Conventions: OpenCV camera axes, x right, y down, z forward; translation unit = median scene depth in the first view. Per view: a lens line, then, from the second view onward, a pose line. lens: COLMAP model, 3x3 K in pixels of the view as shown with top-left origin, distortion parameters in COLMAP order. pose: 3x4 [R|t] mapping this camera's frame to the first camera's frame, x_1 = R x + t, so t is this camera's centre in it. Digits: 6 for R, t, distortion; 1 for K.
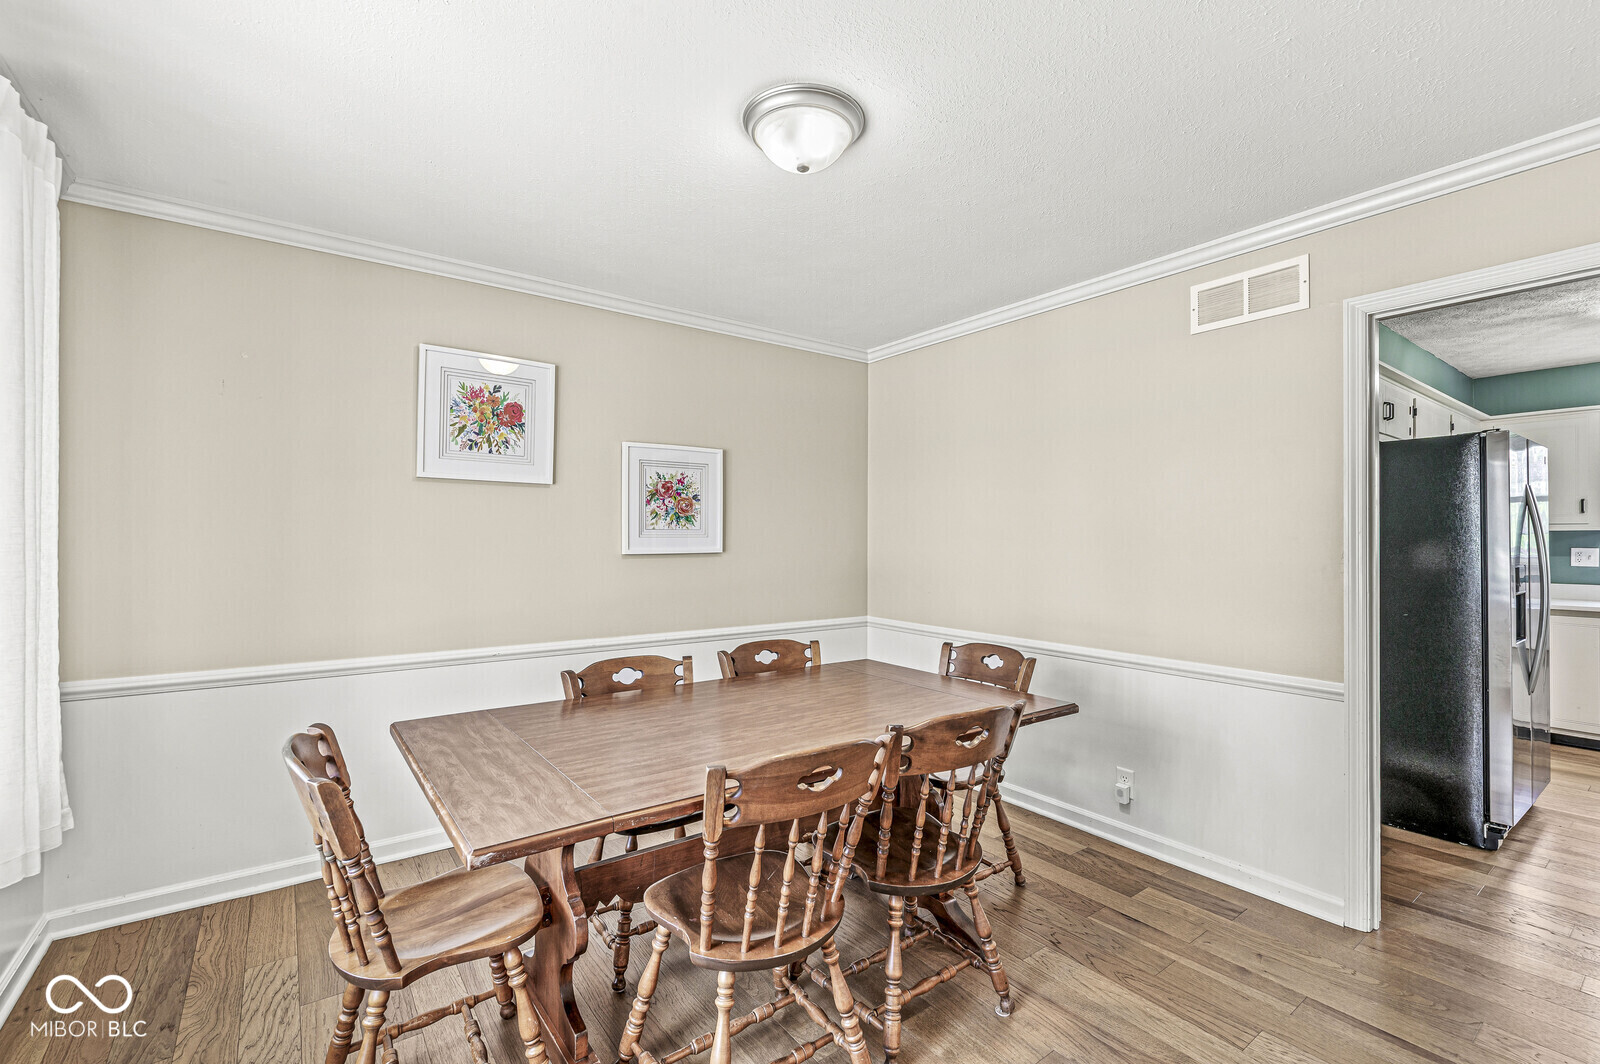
lens RADIAL K [[691.8, 0, 800.0], [0, 691.8, 532.0], [0, 0, 1]] dist [-0.000606, -0.000187]
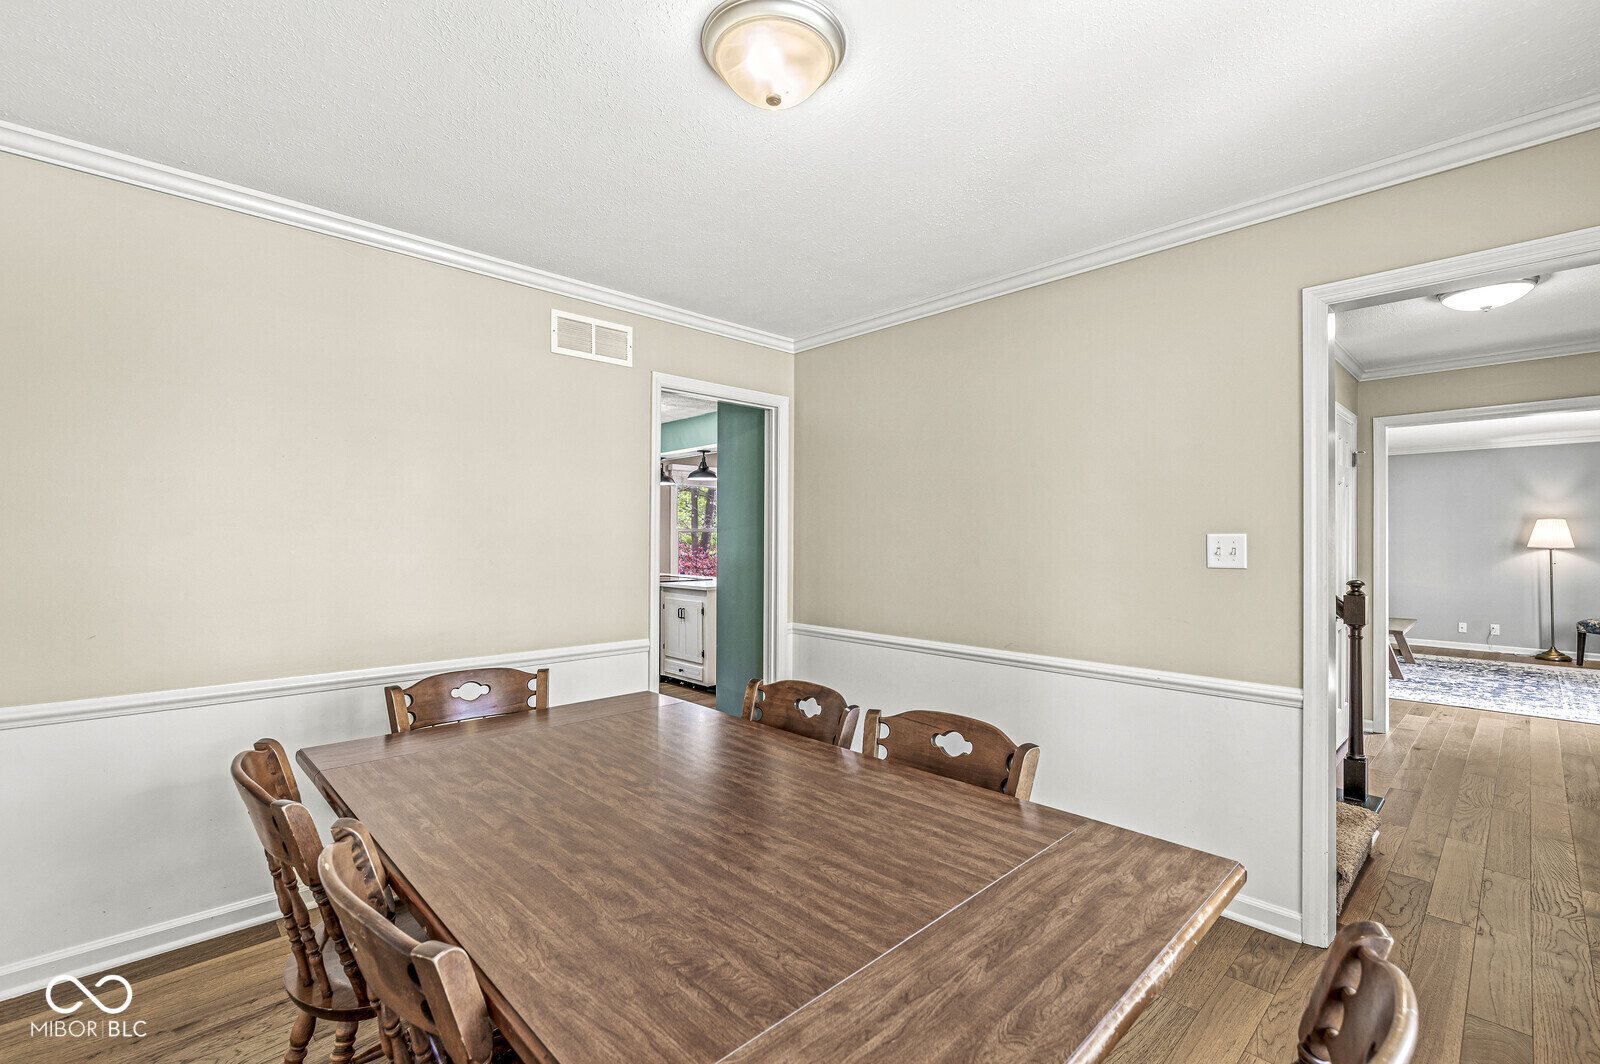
lens RADIAL K [[703.9, 0, 801.2], [0, 703.9, 539.1], [0, 0, 1]] dist [-0.001929, -0.000115]
pose [[-0.132826, 0.000342, 0.991139, -0.955168], [-0.014997, 0.999885, -0.002355, 0.012376], [-0.991026, -0.015177, -0.132806, 1.219068]]
